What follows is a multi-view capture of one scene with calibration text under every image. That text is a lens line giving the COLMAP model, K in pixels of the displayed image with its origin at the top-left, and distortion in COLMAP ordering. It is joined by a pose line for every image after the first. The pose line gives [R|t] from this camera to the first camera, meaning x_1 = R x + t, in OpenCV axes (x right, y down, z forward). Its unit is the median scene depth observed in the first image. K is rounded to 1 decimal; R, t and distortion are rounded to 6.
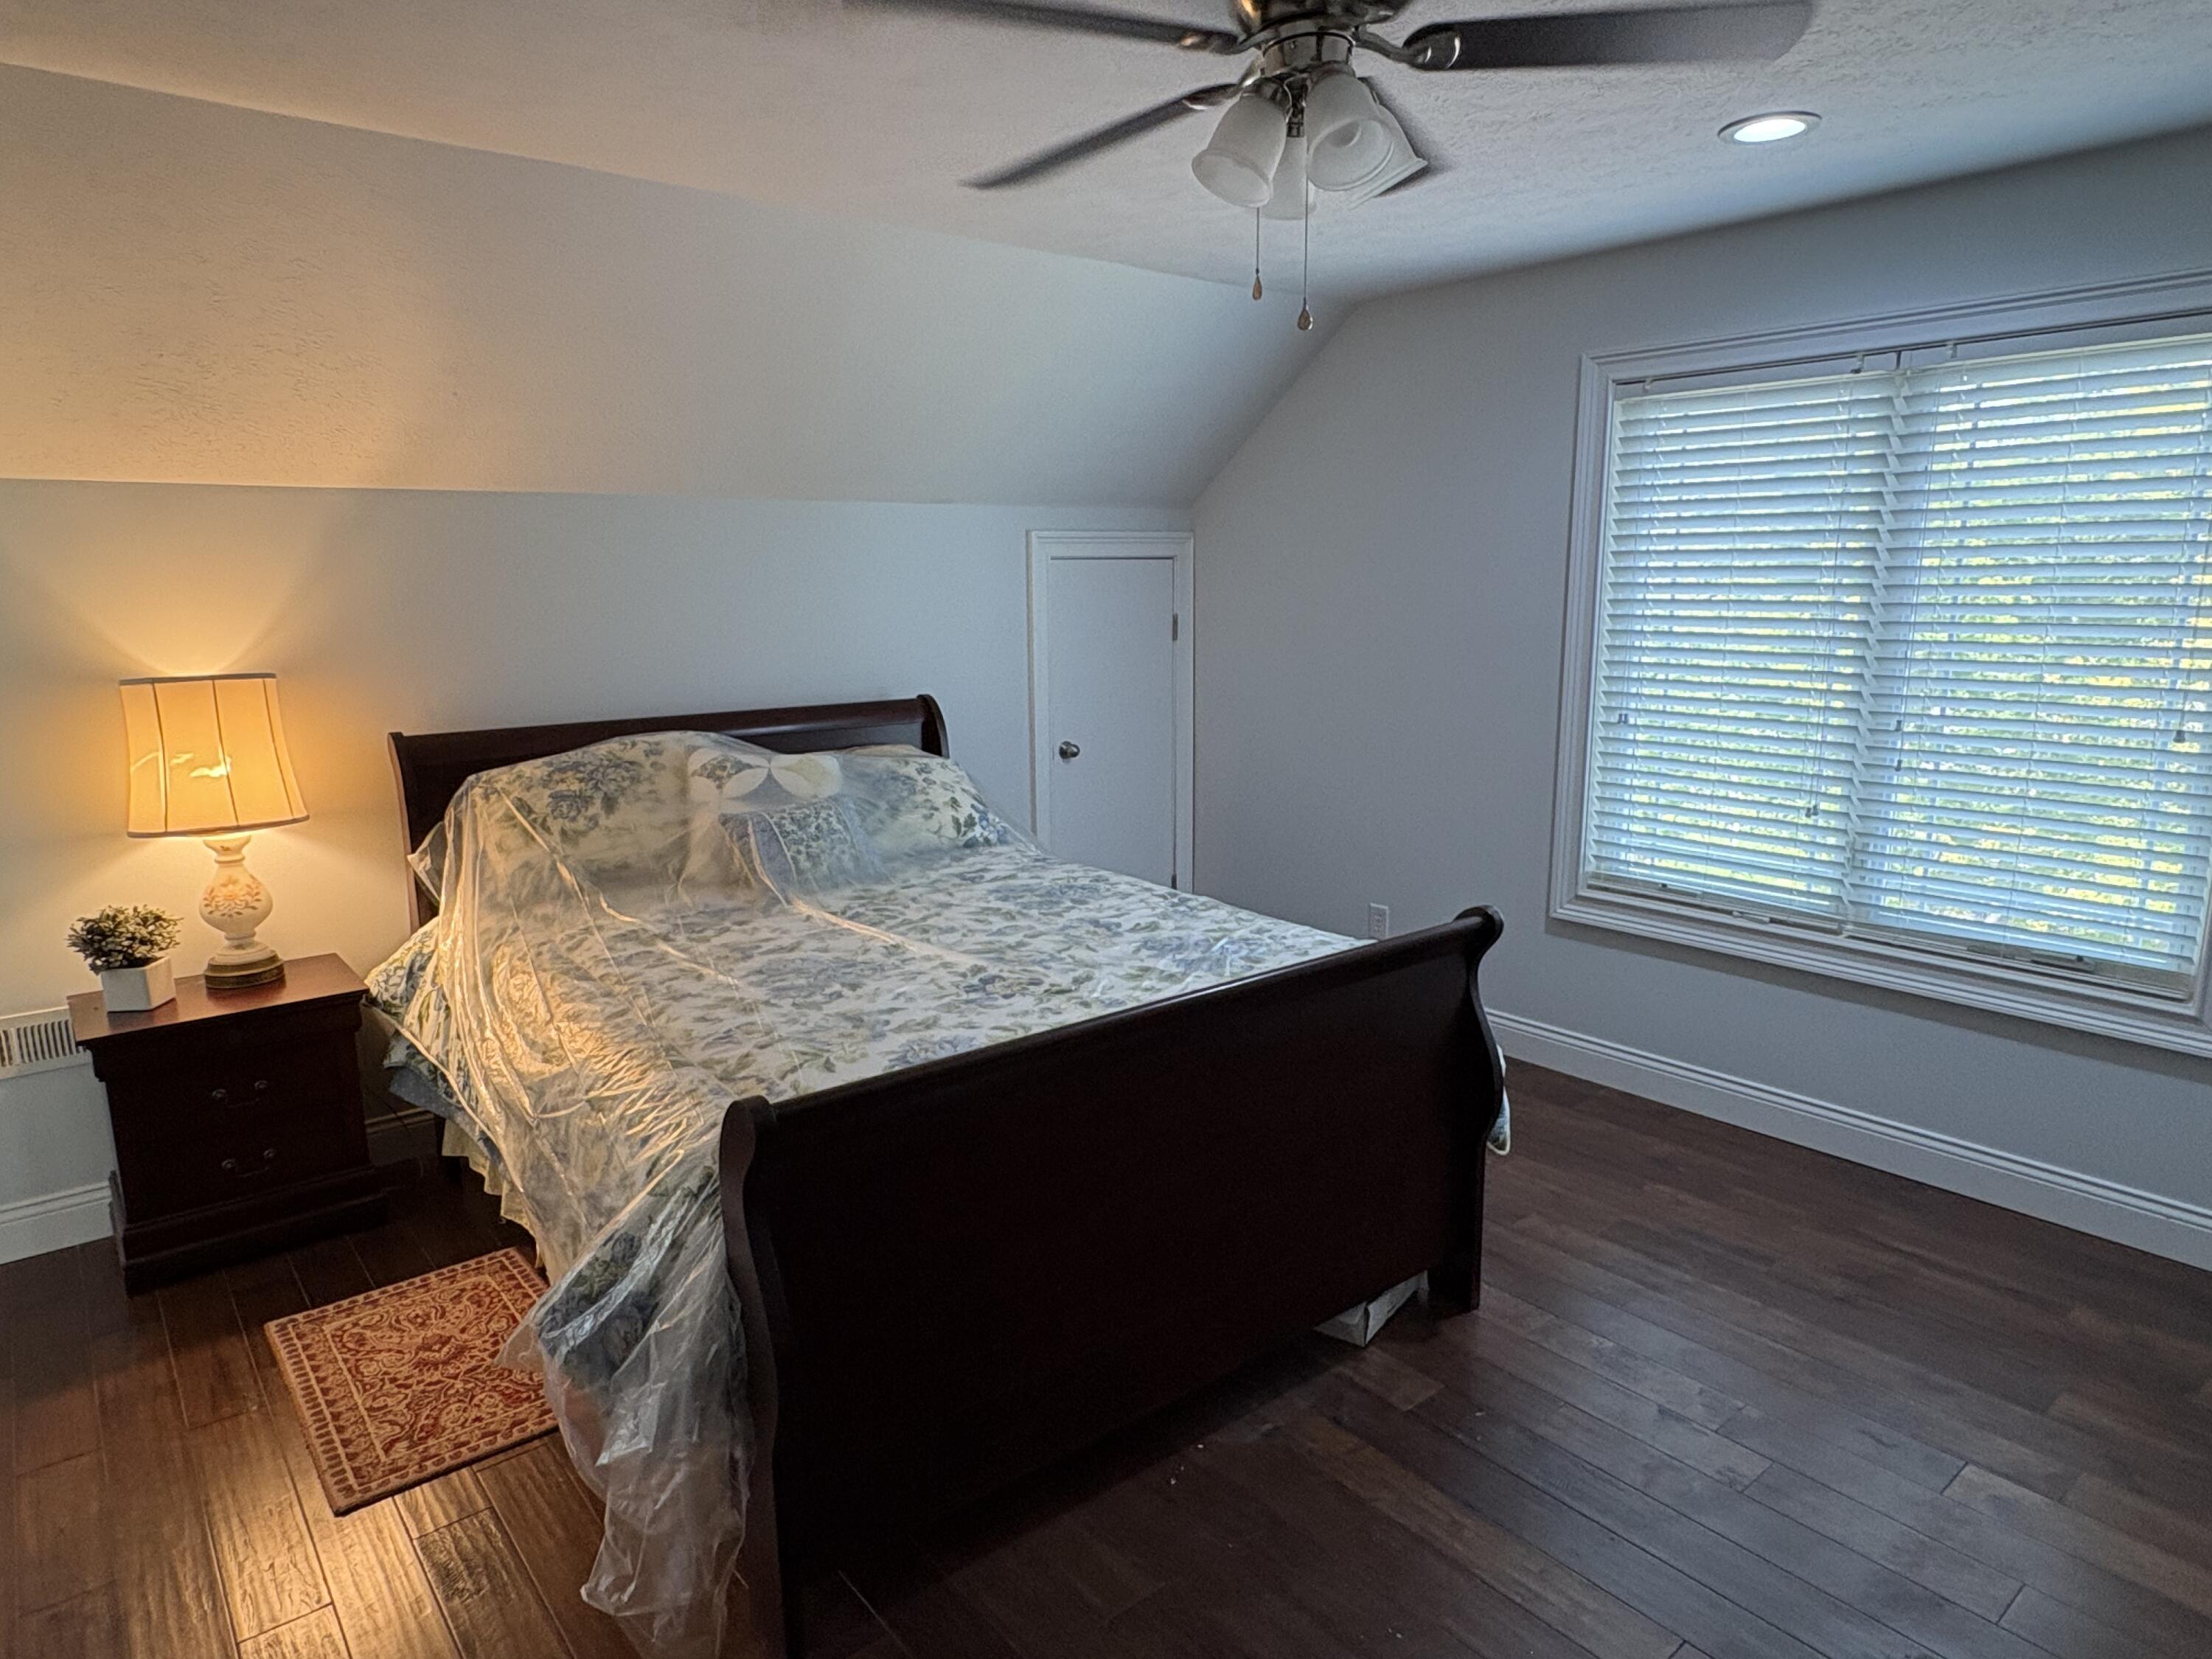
lens RADIAL K [[1337.8, 0, 1105.8], [0, 1337.8, 832.0], [0, 0, 1]] dist [-0.001995, -0.000626]
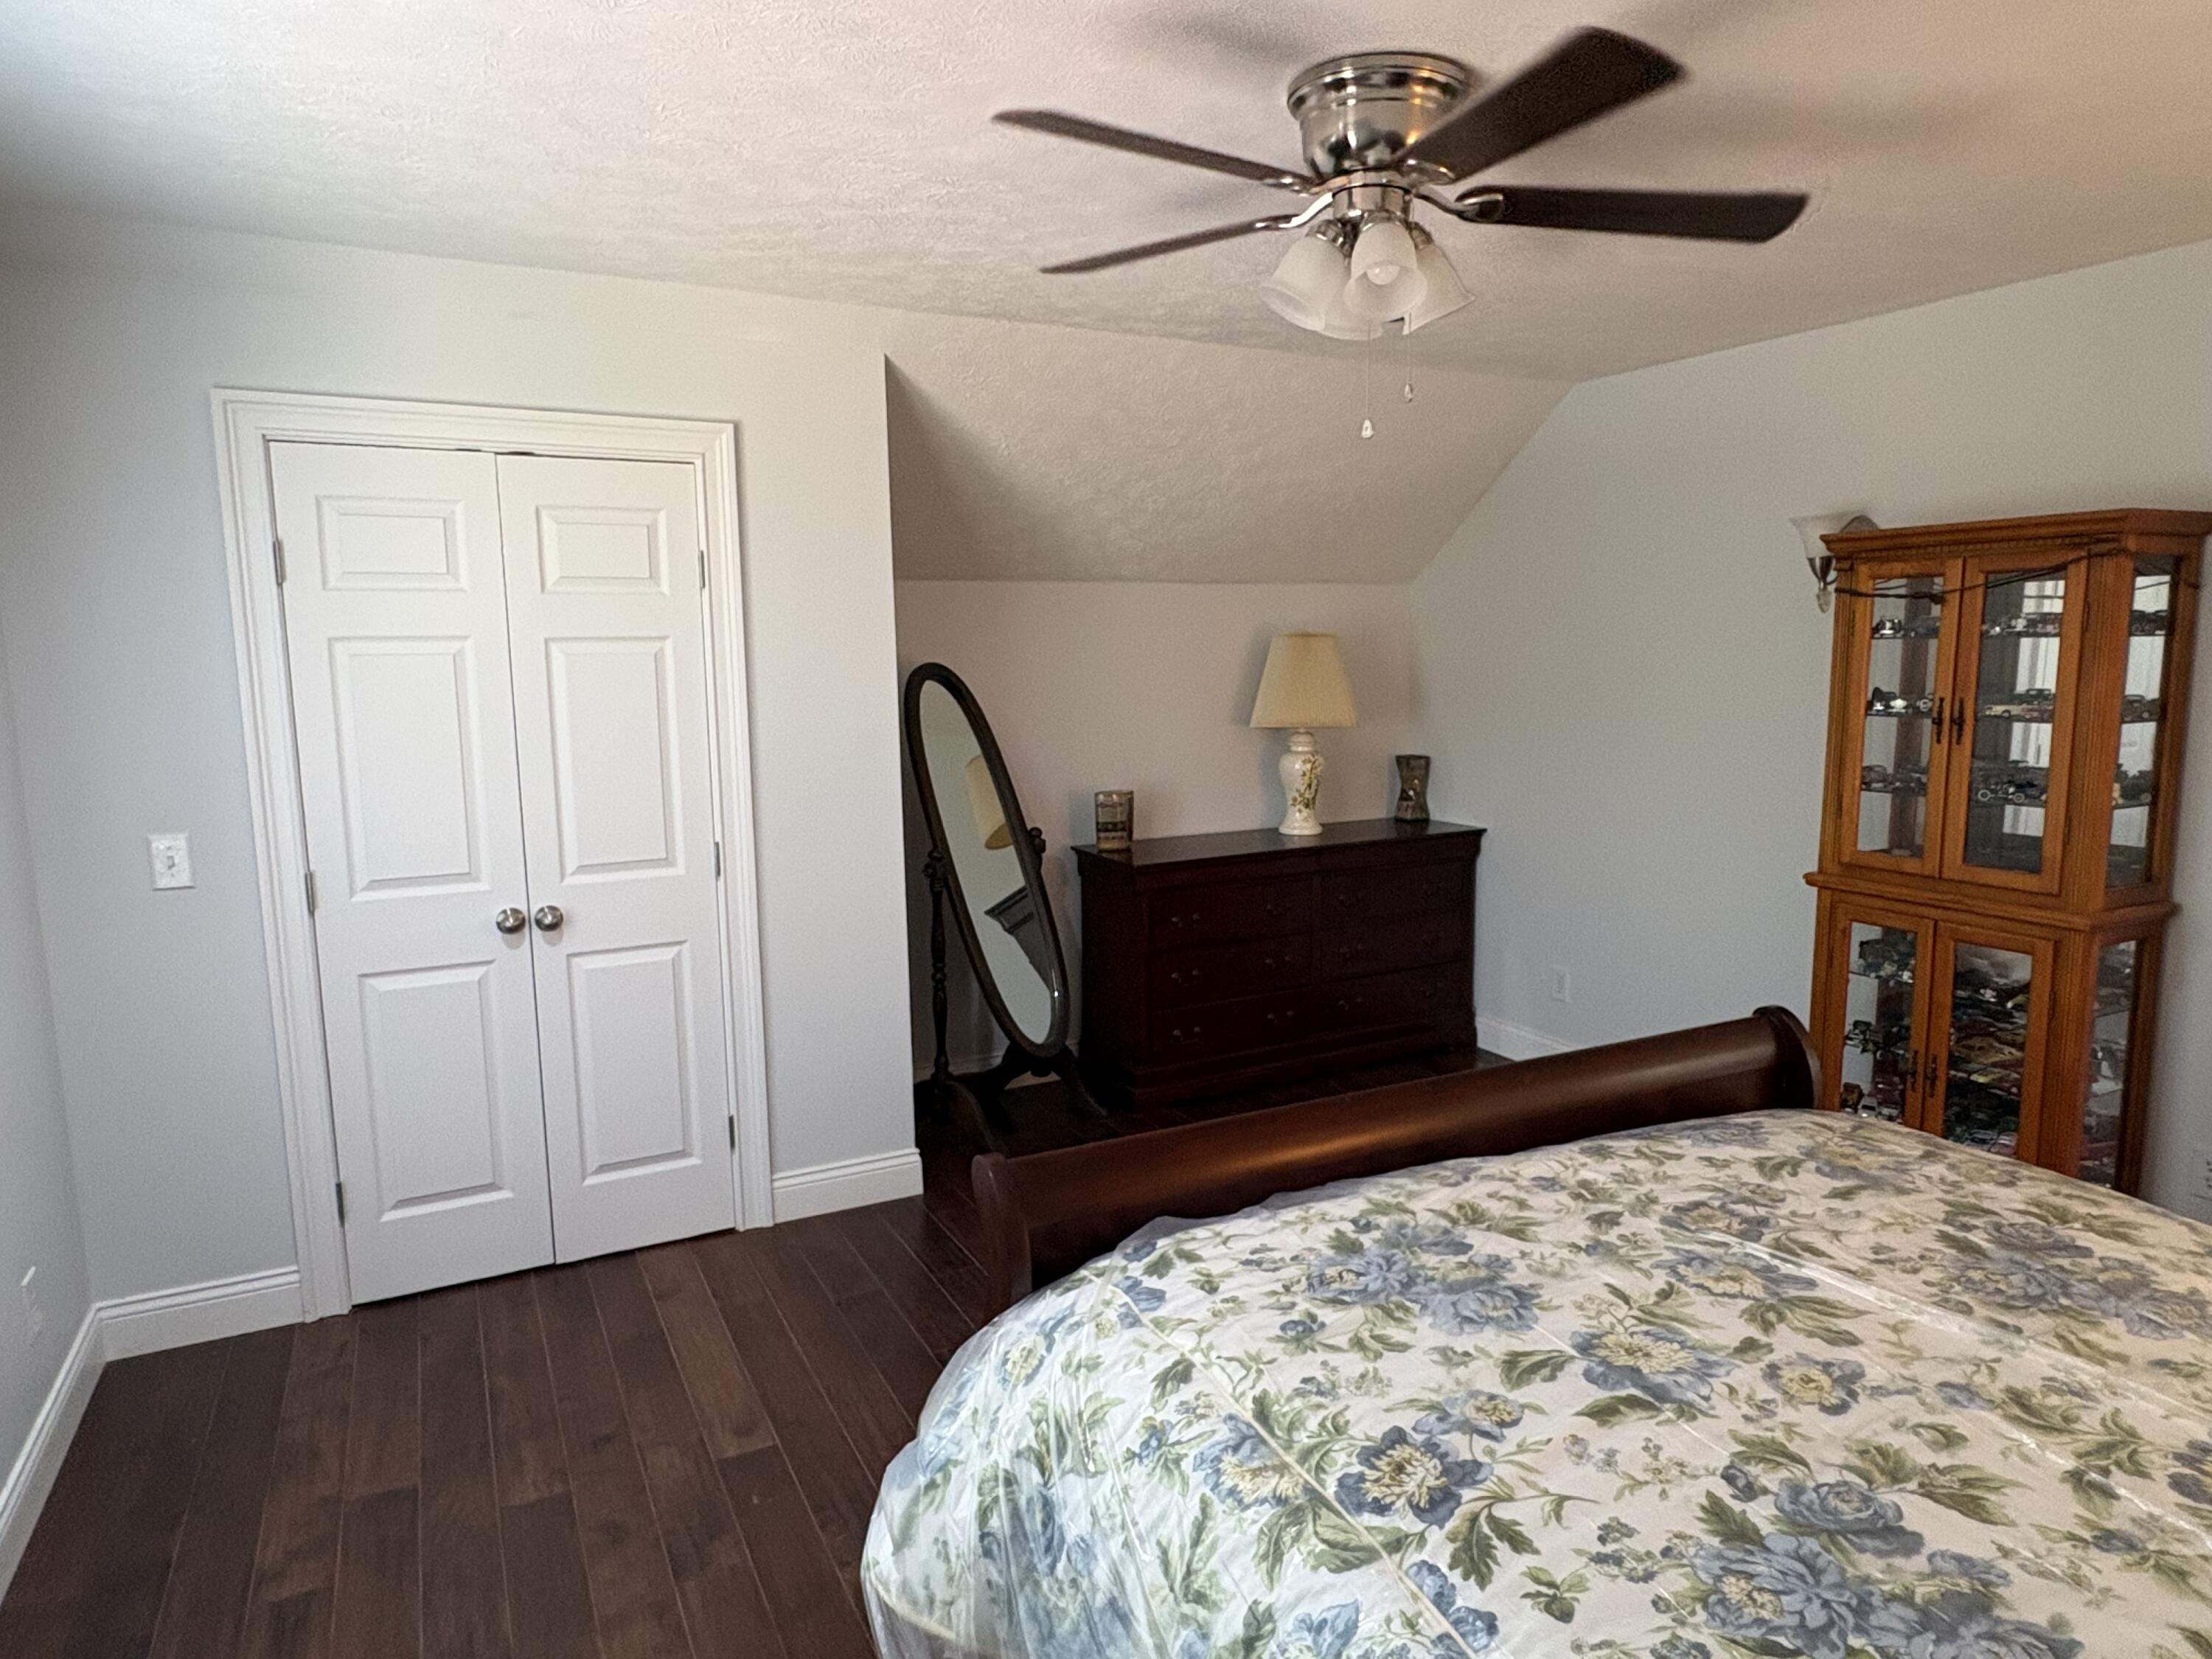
lens RADIAL K [[1337.8, 0, 1109.0], [0, 1337.8, 832.5], [0, 0, 1]] dist [-0.001995, -0.000626]
pose [[-0.977764, -0.011332, 0.209403, 0.088468], [0.055585, 0.948820, 0.310887, -0.302192], [-0.202209, 0.315614, -0.927092, 1.567607]]
